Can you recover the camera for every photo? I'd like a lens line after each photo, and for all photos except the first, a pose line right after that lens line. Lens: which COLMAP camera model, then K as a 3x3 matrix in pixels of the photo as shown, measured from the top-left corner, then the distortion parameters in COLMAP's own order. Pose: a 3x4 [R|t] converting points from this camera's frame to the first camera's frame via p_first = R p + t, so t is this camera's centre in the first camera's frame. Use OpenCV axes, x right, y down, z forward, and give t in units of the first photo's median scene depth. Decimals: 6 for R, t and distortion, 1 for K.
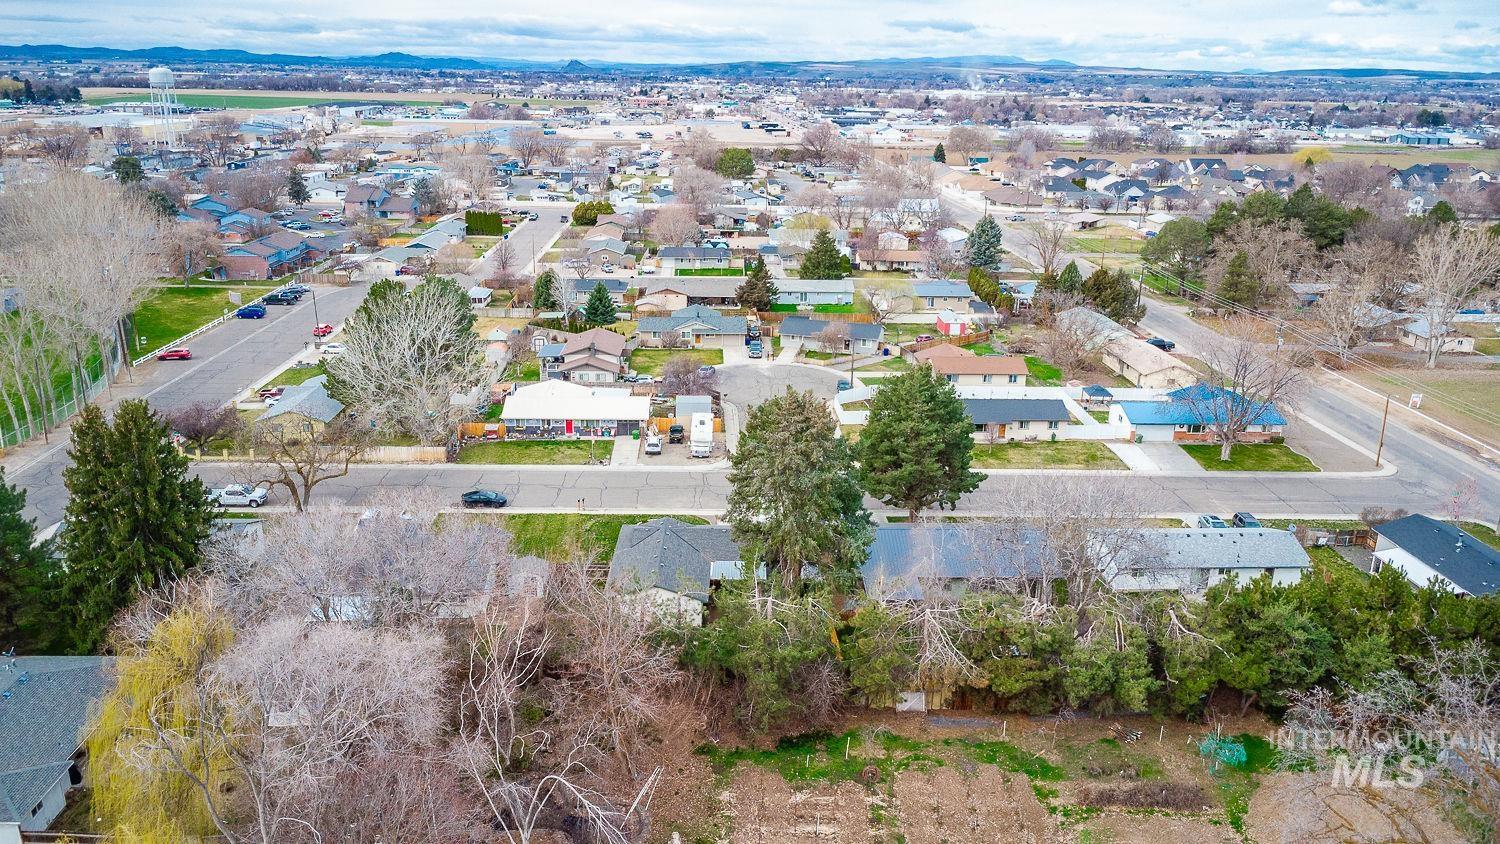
lens RADIAL K [[1085.7, 0, 750.4], [0, 1085.7, 416.9], [0, 0, 1]] dist [0.027932, -0.047322]
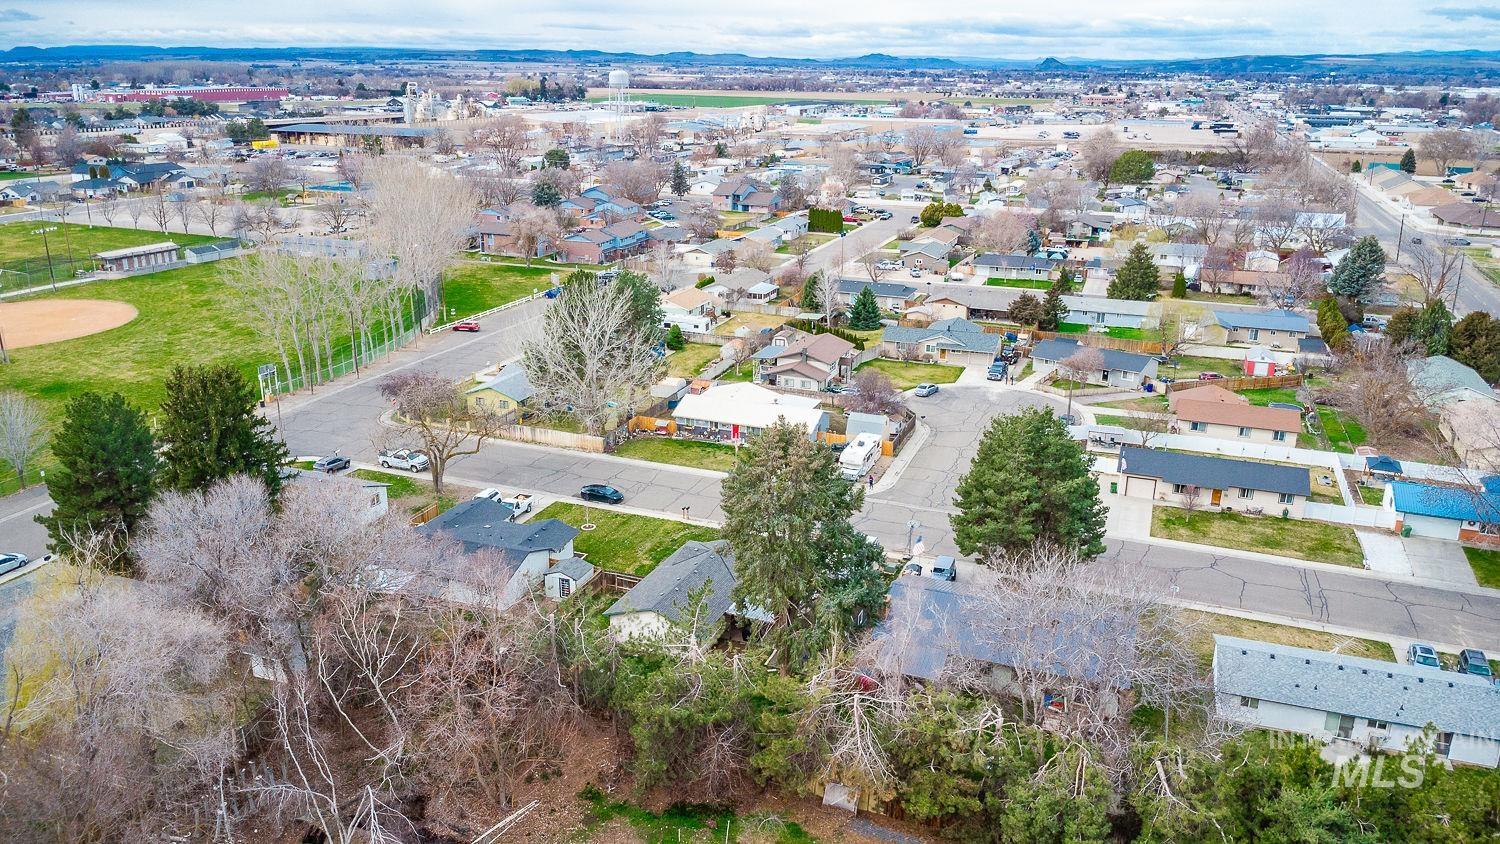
lens RADIAL K [[1085.7, 0, 754.6], [0, 1085.7, 430.6], [0, 0, 1]] dist [0.027932, -0.047322]
pose [[0.918804, 0.114820, -0.377645, 0.167252], [-0.110159, 0.993332, 0.034001, -0.020773], [0.379031, 0.010361, 0.925326, 0.079159]]
